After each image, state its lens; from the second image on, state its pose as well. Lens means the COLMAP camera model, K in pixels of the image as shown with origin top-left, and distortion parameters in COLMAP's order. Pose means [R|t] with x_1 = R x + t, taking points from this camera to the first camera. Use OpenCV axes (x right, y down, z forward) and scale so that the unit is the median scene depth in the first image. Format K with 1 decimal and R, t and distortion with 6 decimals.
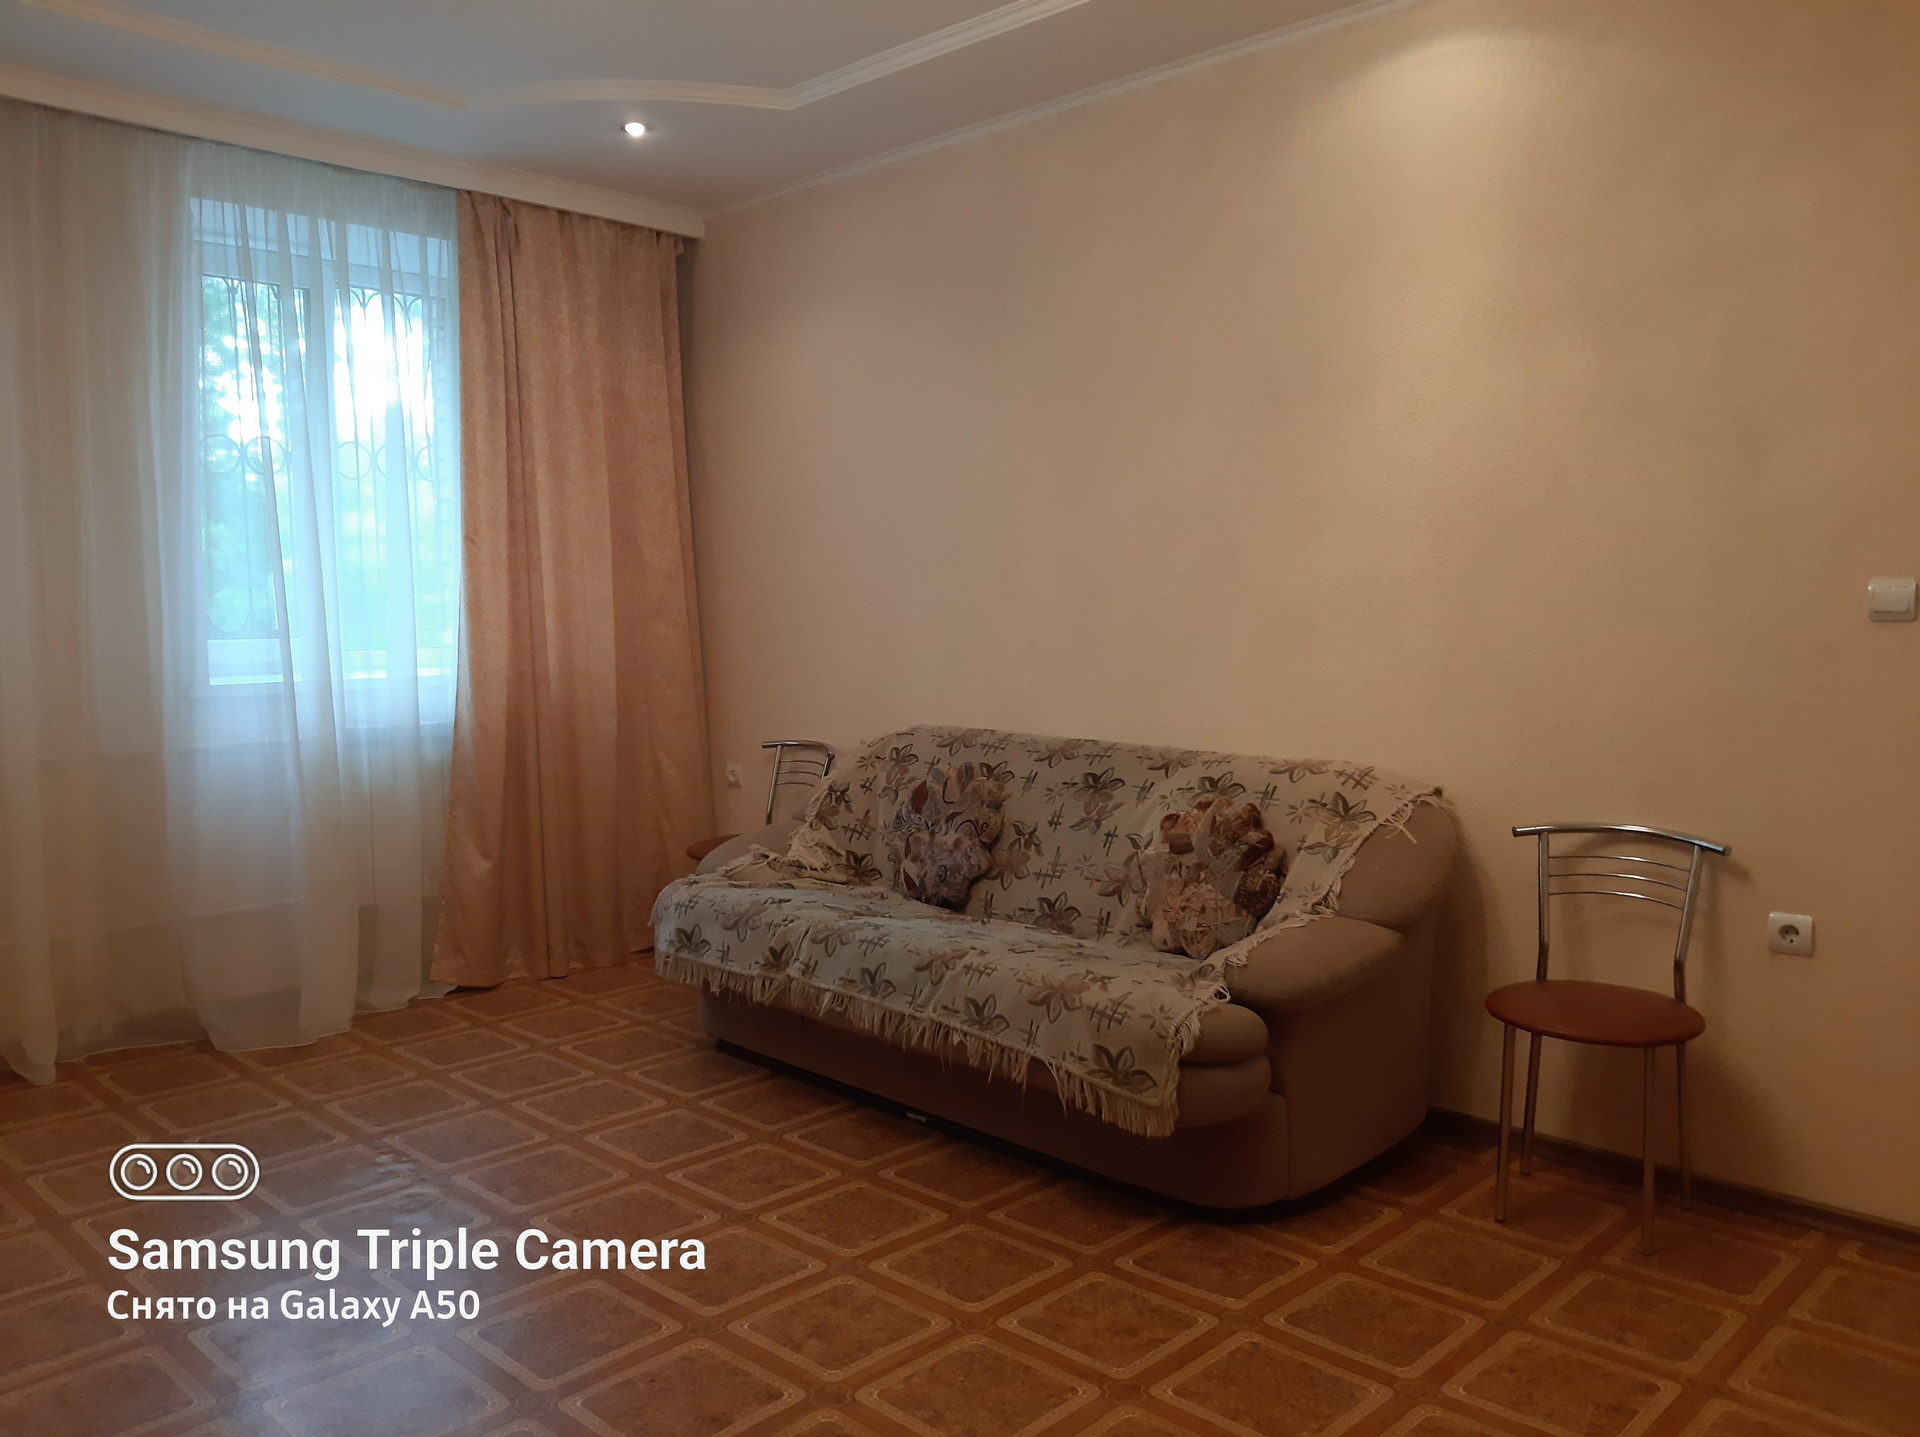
lens RADIAL K [[1492.6, 0, 945.8], [0, 1492.6, 722.1], [0, 0, 1]] dist [0.081354, -0.141161]
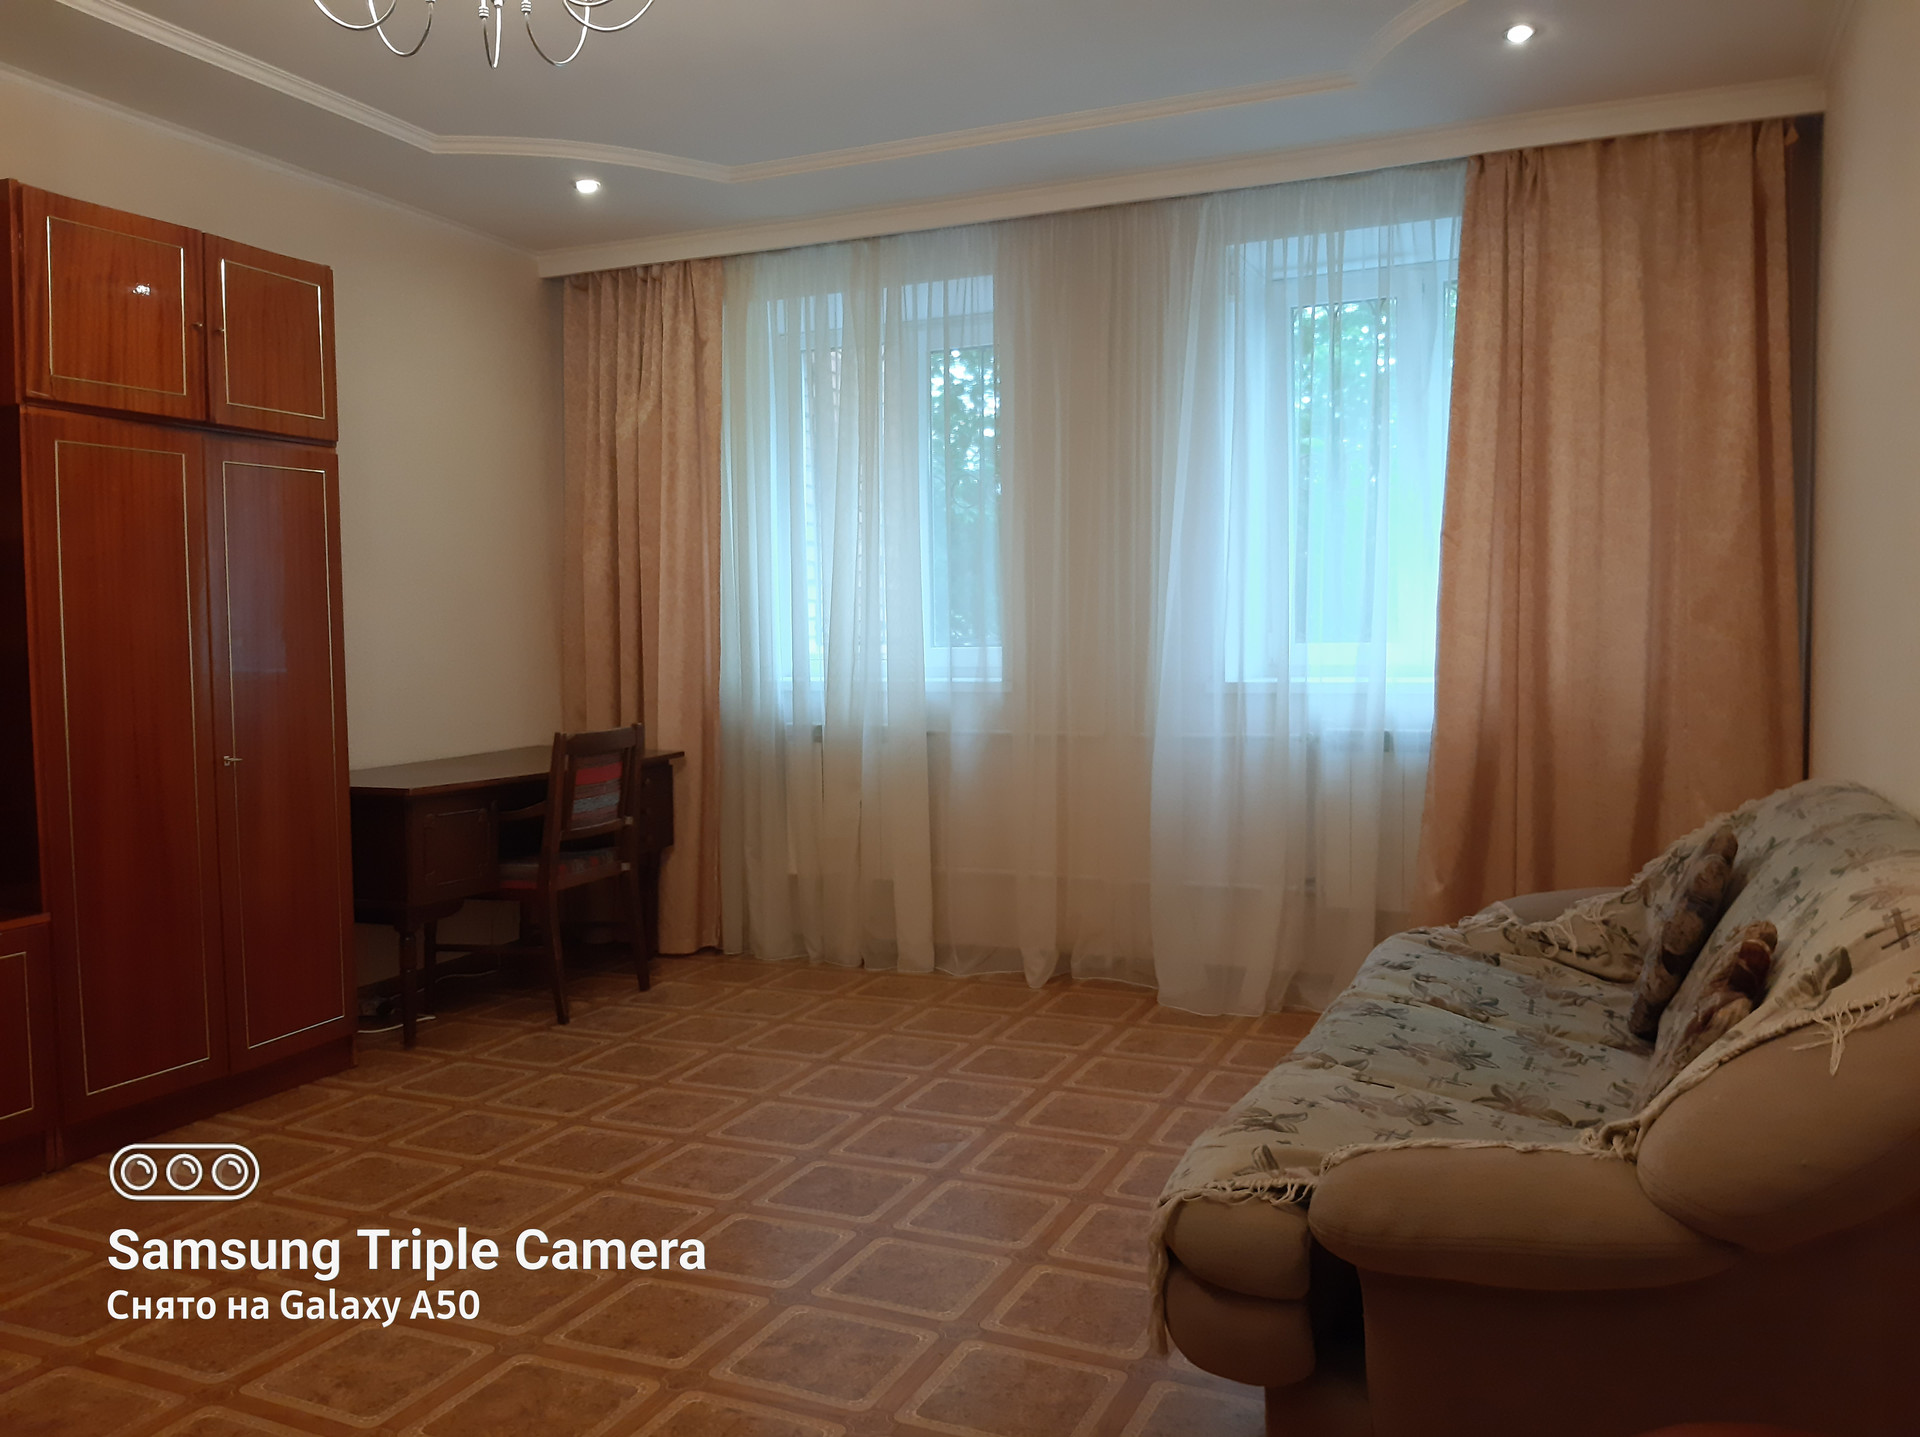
lens RADIAL K [[1492.6, 0, 945.8], [0, 1492.6, 722.1], [0, 0, 1]] dist [0.081354, -0.141161]
pose [[0.351629, 0.061019, -0.934149, 0.473245], [-0.069011, 0.996848, 0.039137, -0.023392], [0.933592, 0.050705, 0.354732, 0.410037]]
